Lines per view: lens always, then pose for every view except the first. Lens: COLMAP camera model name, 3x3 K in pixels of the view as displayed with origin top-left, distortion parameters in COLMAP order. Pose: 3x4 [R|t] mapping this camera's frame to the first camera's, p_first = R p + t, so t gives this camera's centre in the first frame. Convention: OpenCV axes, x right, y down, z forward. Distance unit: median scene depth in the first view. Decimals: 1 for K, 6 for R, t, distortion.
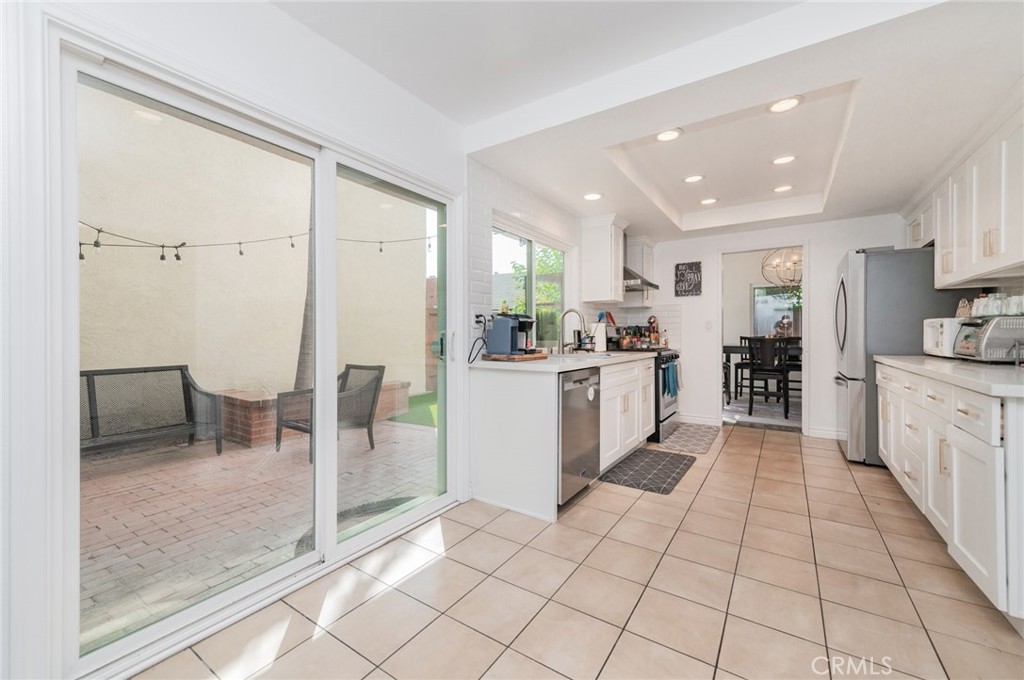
lens RADIAL K [[405.8, 0, 505.5], [0, 405.8, 337.0], [0, 0, 1]] dist [0.026487, -0.011424]
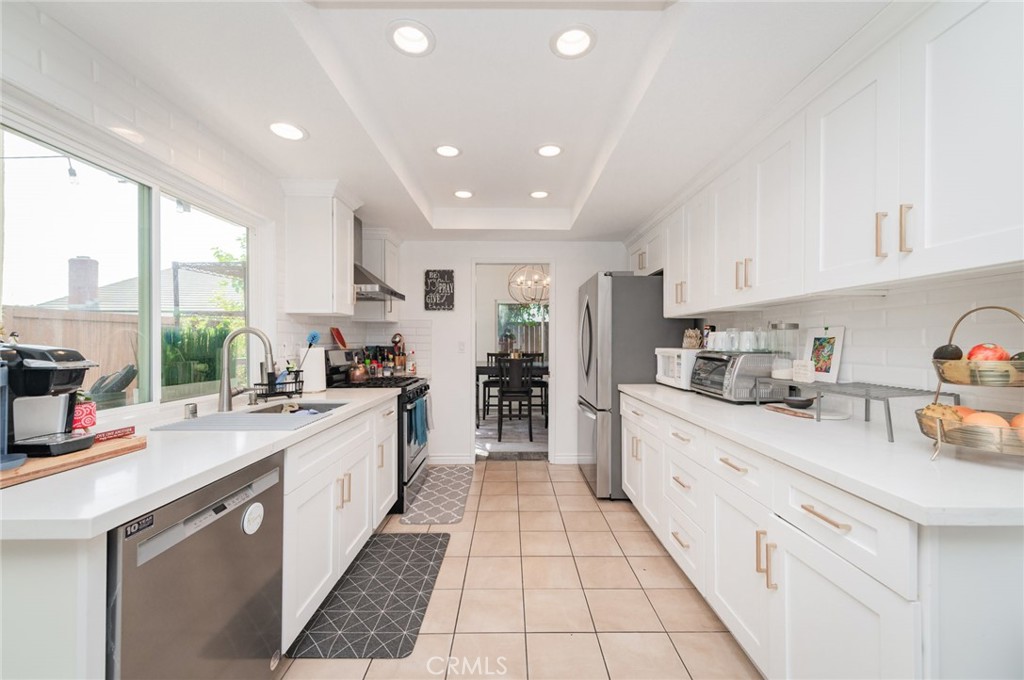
lens RADIAL K [[409.6, 0, 503.2], [0, 409.6, 342.7], [0, 0, 1]] dist [0.021122, -0.008987]
pose [[0.835786, 0.003387, 0.549045, 0.119704], [-0.001857, 0.999993, -0.003343, -0.038660], [-0.549053, 0.001775, 0.835786, 0.281761]]
